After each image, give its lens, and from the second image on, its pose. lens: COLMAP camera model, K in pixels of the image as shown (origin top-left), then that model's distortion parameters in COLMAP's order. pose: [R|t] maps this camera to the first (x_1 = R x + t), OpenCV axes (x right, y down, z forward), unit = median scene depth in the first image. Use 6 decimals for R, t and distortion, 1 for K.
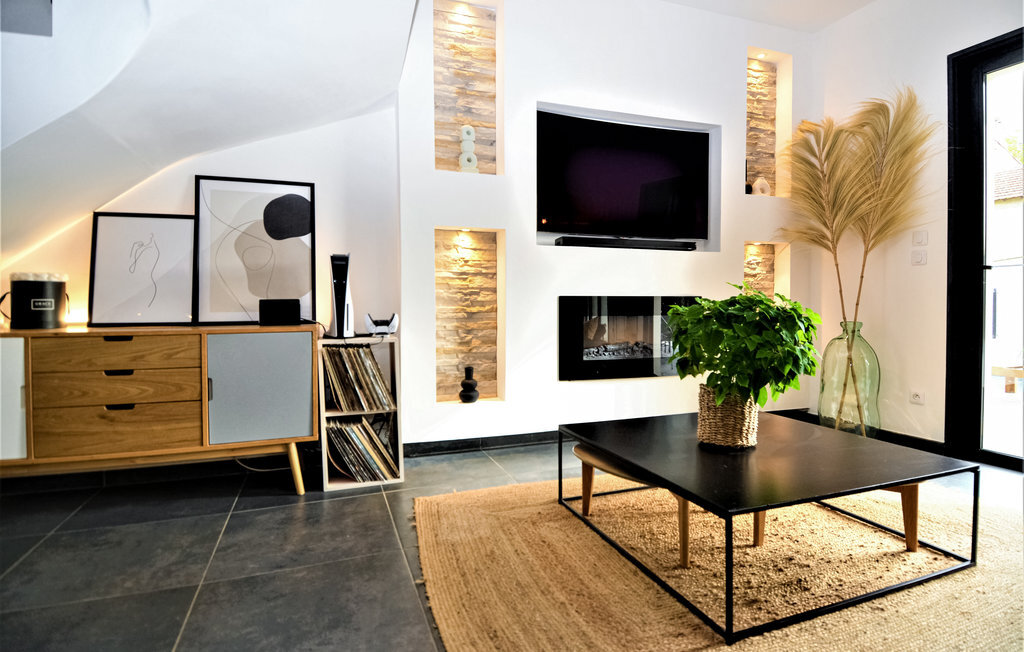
lens RADIAL K [[535.9, 0, 525.1], [0, 535.9, 314.7], [0, 0, 1]] dist [0.027889, -0.019275]
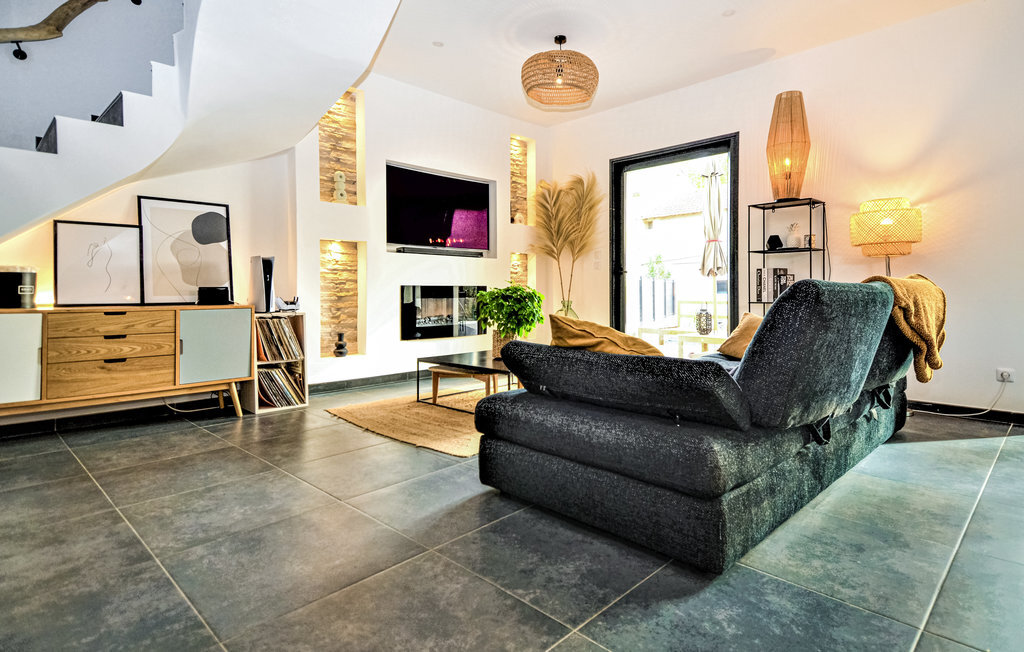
lens RADIAL K [[535.9, 0, 545.2], [0, 535.9, 307.7], [0, 0, 1]] dist [0.027889, -0.019275]
pose [[0.896253, -0.013137, 0.443348, -0.279419], [0.009389, 0.999899, 0.010648, 0.018749], [-0.443443, -0.005381, 0.896286, -0.638488]]
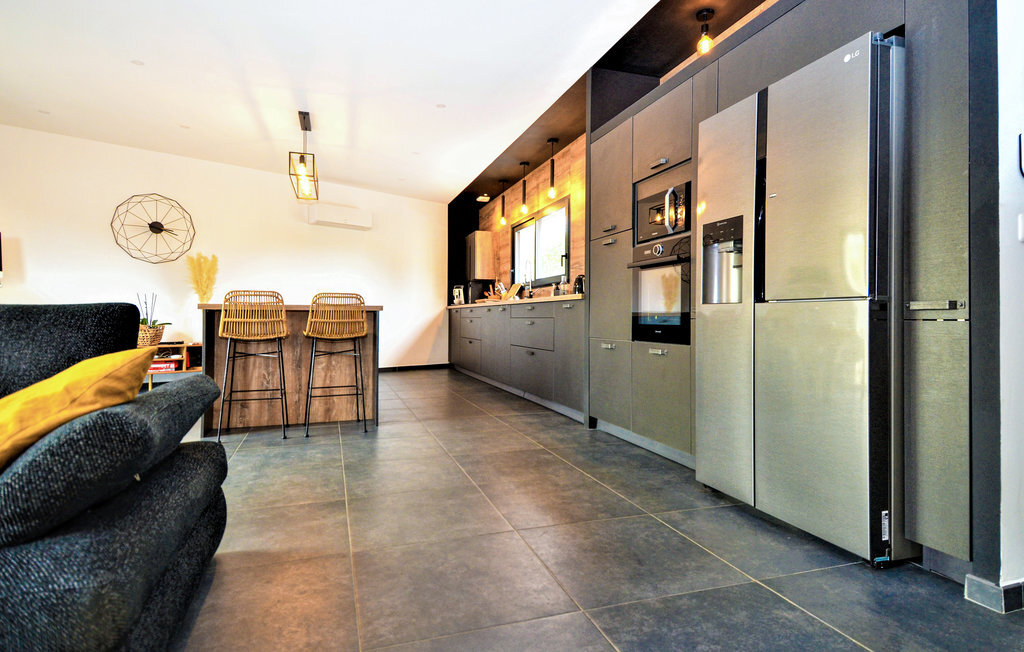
lens RADIAL K [[535.9, 0, 534.6], [0, 535.9, 312.7], [0, 0, 1]] dist [0.027889, -0.019275]
pose [[-0.999983, 0.001920, 0.005473, -0.281677], [0.001970, 0.999955, 0.009294, 0.001851], [-0.005455, 0.009305, -0.999942, 0.476860]]
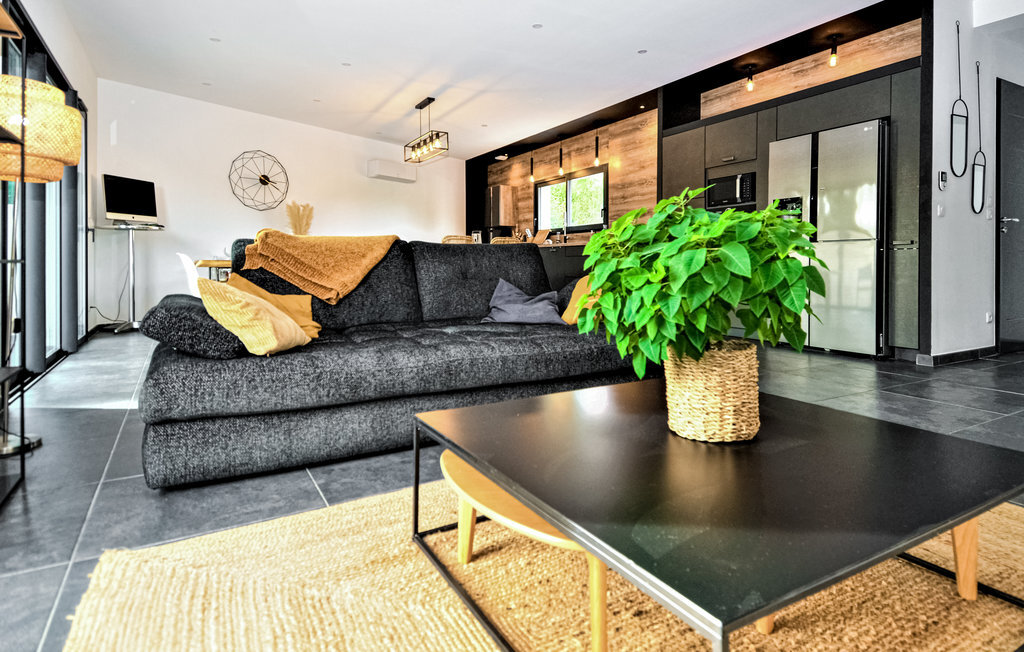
lens RADIAL K [[535.9, 0, 537.1], [0, 535.9, 265.4], [0, 0, 1]] dist [0.027889, -0.019275]
pose [[-0.985446, 0.005119, -0.169910, 0.458242], [0.001244, 0.999737, 0.022907, 0.026322], [0.169983, 0.022362, -0.985193, 1.096713]]
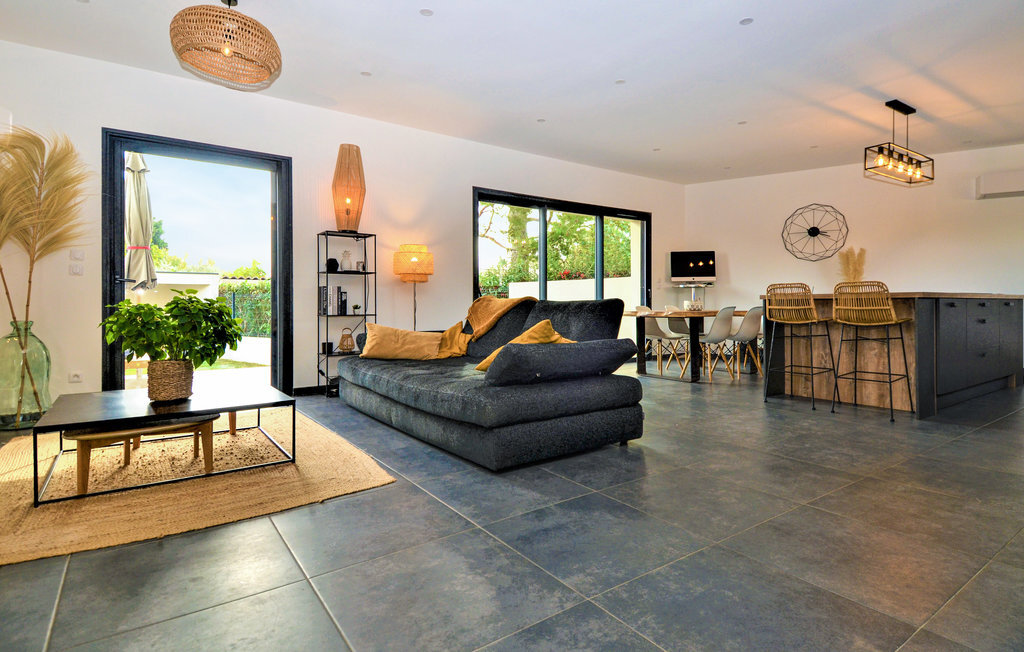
lens RADIAL K [[535.9, 0, 541.5], [0, 535.9, 297.0], [0, 0, 1]] dist [0.027889, -0.019275]
pose [[-0.281217, 0.022925, 0.959370, -0.939164], [0.023753, 0.999575, -0.016923, 0.009360], [-0.959350, 0.018028, -0.281642, 0.323201]]
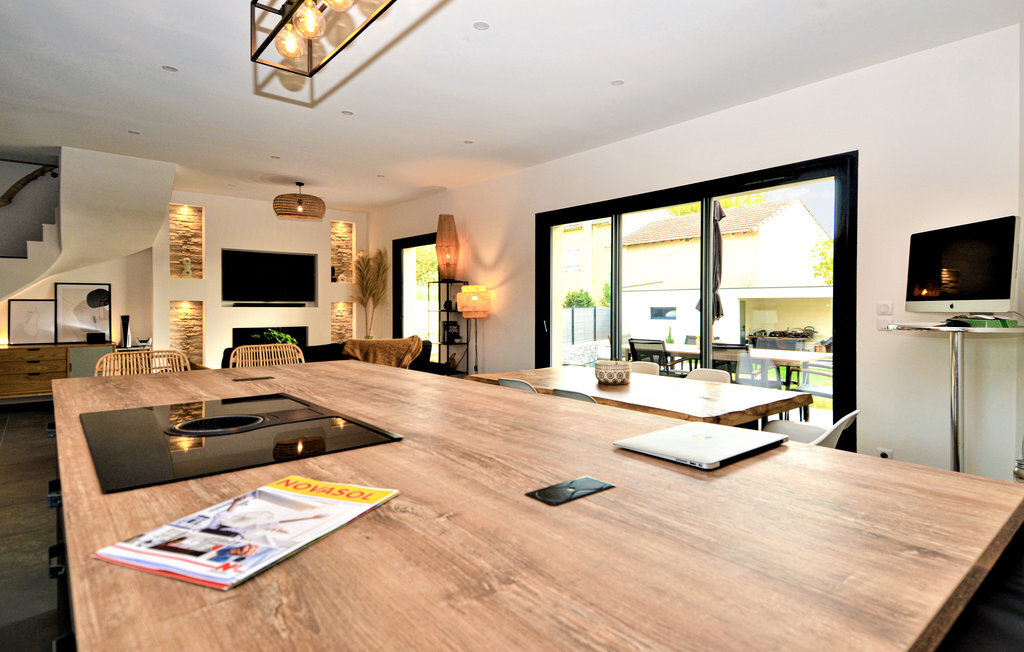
lens RADIAL K [[535.9, 0, 530.7], [0, 535.9, 308.0], [0, 0, 1]] dist [0.027889, -0.019275]
pose [[0.939886, 0.005823, 0.341439, 0.545834], [-0.001832, 0.999926, -0.012010, -0.109493], [-0.341484, 0.010663, 0.939827, -1.909085]]
